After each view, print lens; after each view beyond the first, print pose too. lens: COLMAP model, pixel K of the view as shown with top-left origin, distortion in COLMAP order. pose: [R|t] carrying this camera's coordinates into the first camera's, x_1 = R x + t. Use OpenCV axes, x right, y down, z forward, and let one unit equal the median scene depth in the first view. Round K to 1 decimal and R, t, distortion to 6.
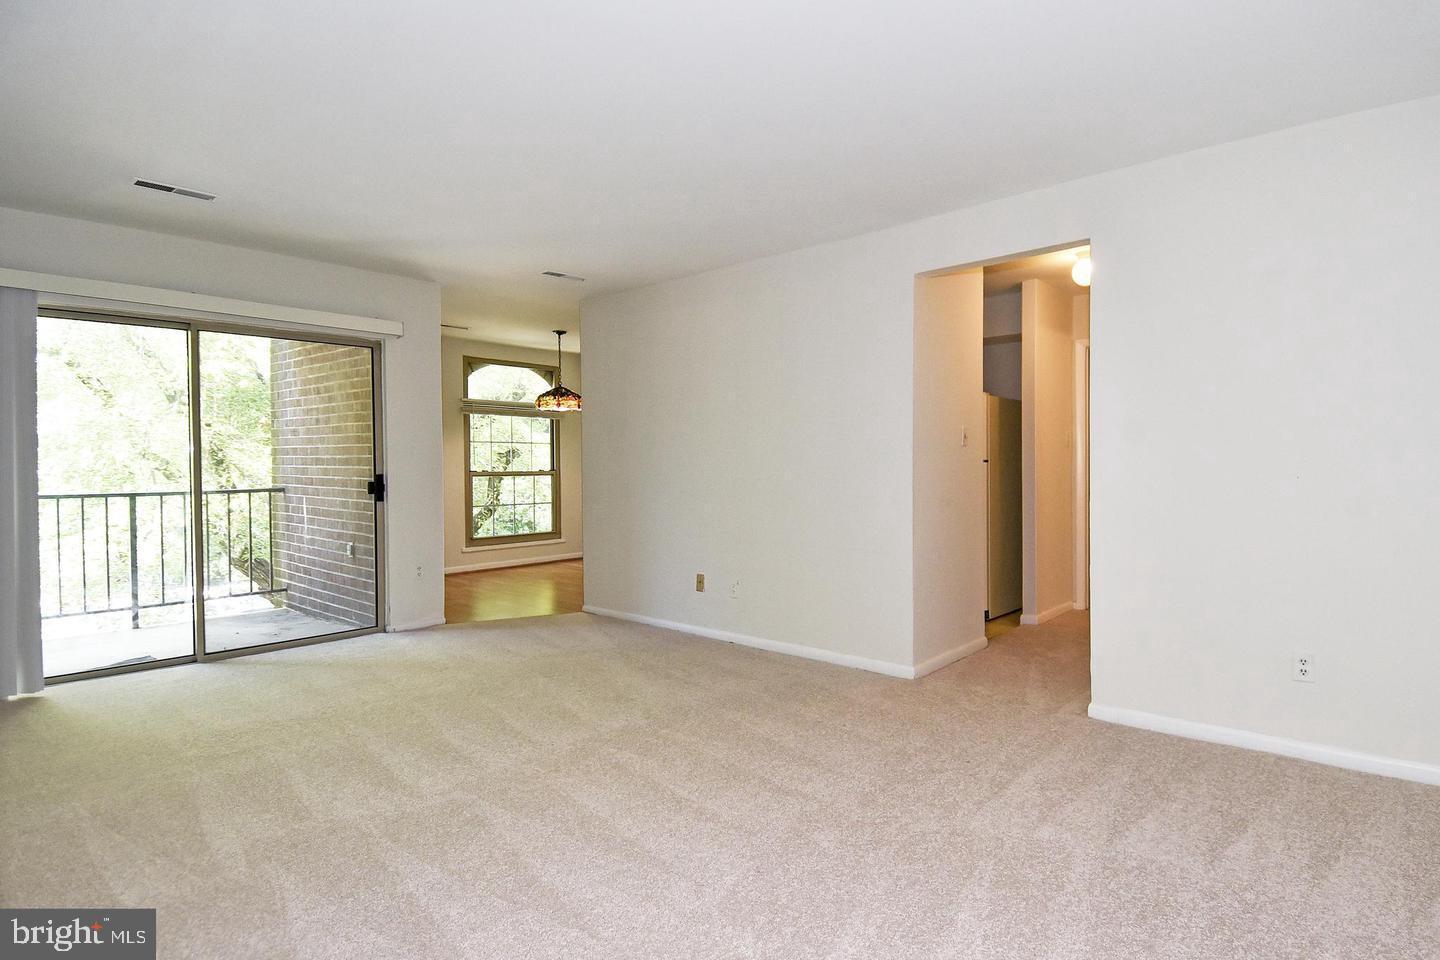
lens RADIAL K [[770.2, 0, 741.5], [0, 770.2, 484.5], [0, 0, 1]] dist [0.059278, -0.062204]
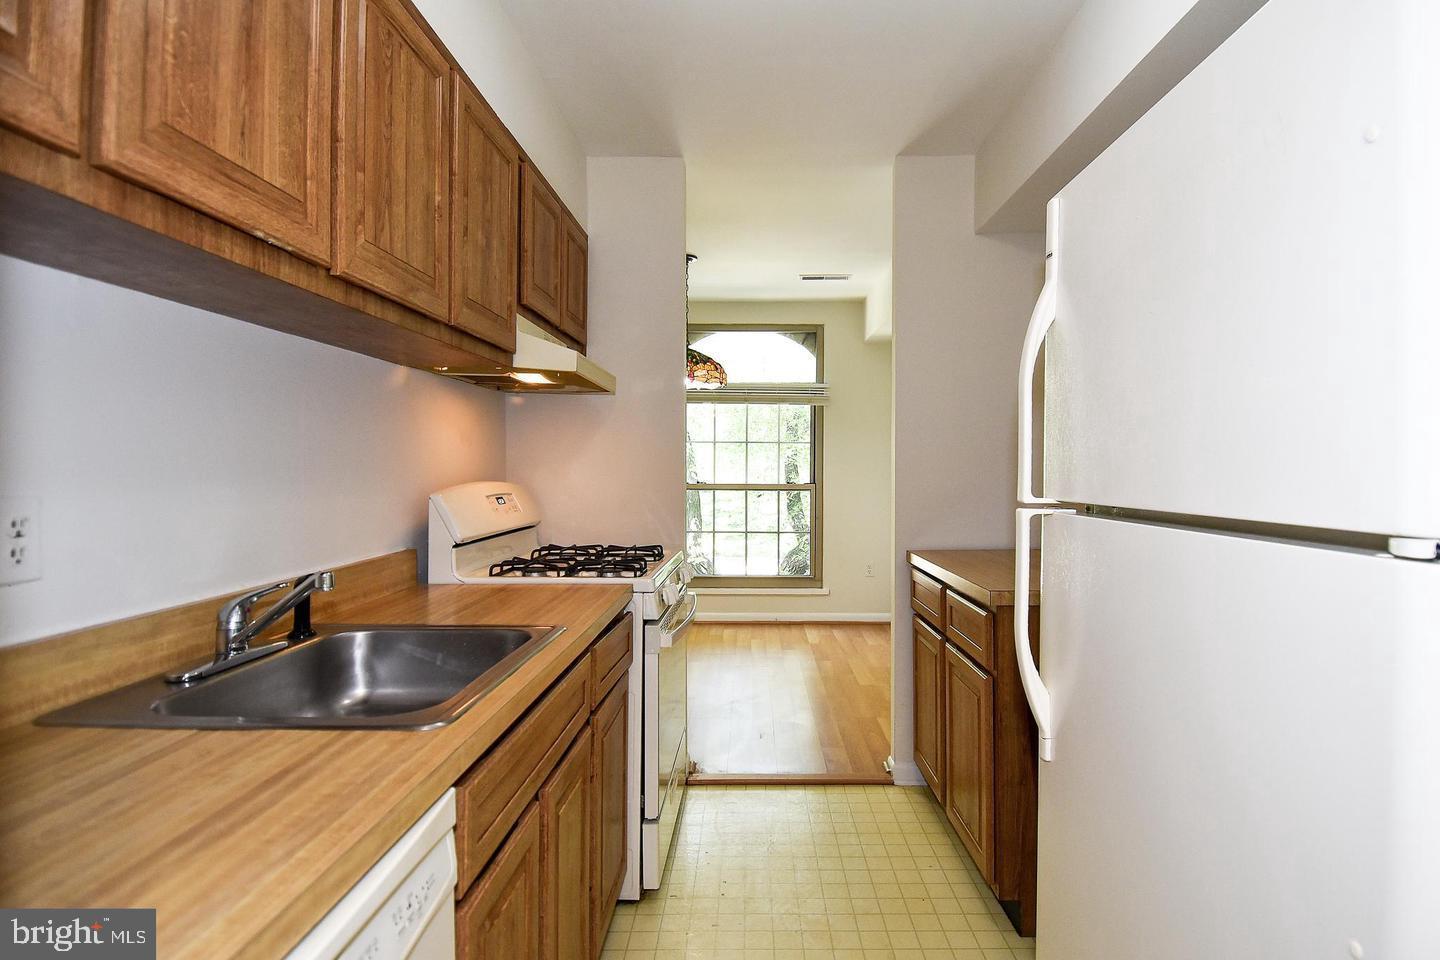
lens RADIAL K [[762.2, 0, 756.1], [0, 762.2, 472.4], [0, 0, 1]] dist [0.054243, -0.055035]
pose [[0.664864, 0.015248, -0.746809, 0.334542], [-0.029212, 0.999558, -0.005599, -0.035975], [0.746393, 0.025539, 0.665016, 0.853821]]
